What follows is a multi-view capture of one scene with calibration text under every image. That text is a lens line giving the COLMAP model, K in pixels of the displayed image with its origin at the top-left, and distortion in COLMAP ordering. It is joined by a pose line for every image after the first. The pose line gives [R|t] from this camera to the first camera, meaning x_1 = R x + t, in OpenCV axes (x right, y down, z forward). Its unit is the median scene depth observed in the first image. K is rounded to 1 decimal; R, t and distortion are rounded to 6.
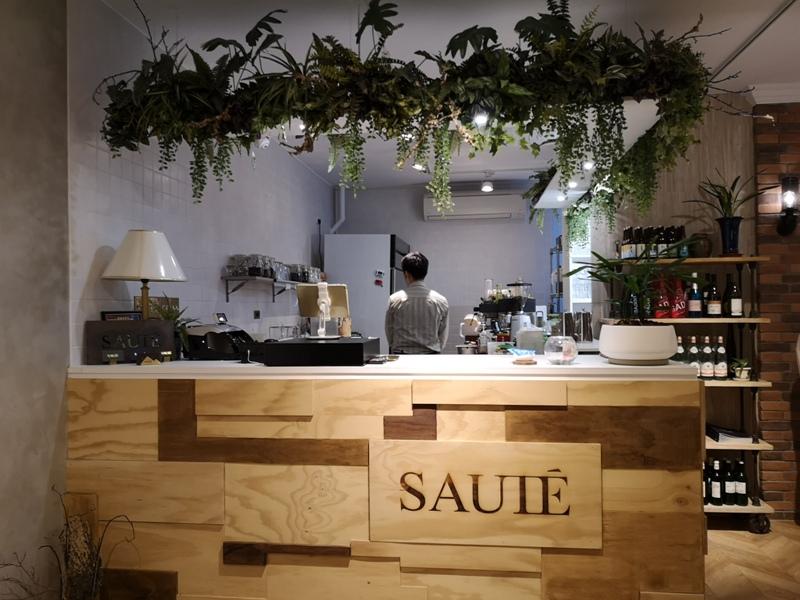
lens RADIAL K [[633.2, 0, 400.0], [0, 633.2, 300.0], [0, 0, 1]] dist [0.005300, 0.000320]
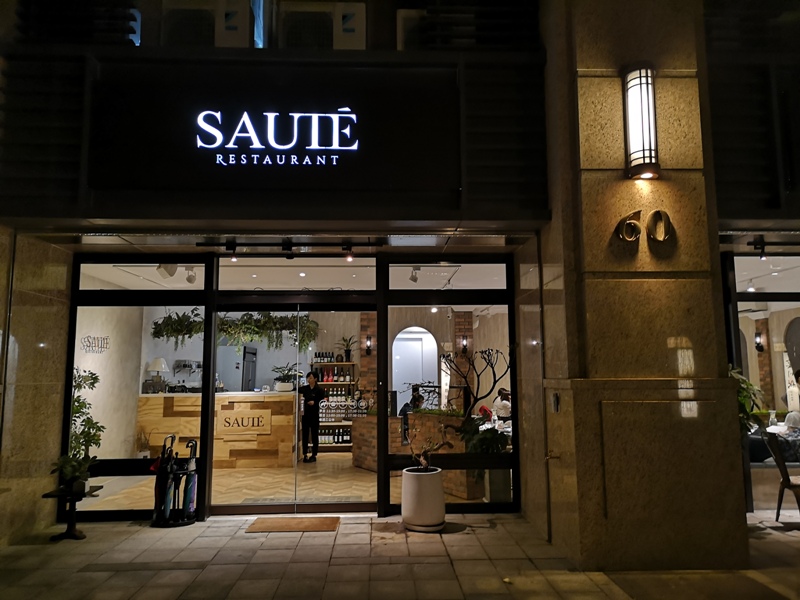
lens RADIAL K [[579.4, 0, 400.0], [0, 579.4, 300.0], [0, 0, 1]] dist [0.036500, 0.000465]
pose [[0.984641, 0.026682, 0.172542, 0.426245], [-0.005382, 0.992422, -0.122756, -0.036769], [-0.174509, 0.119942, 0.977323, -2.866729]]
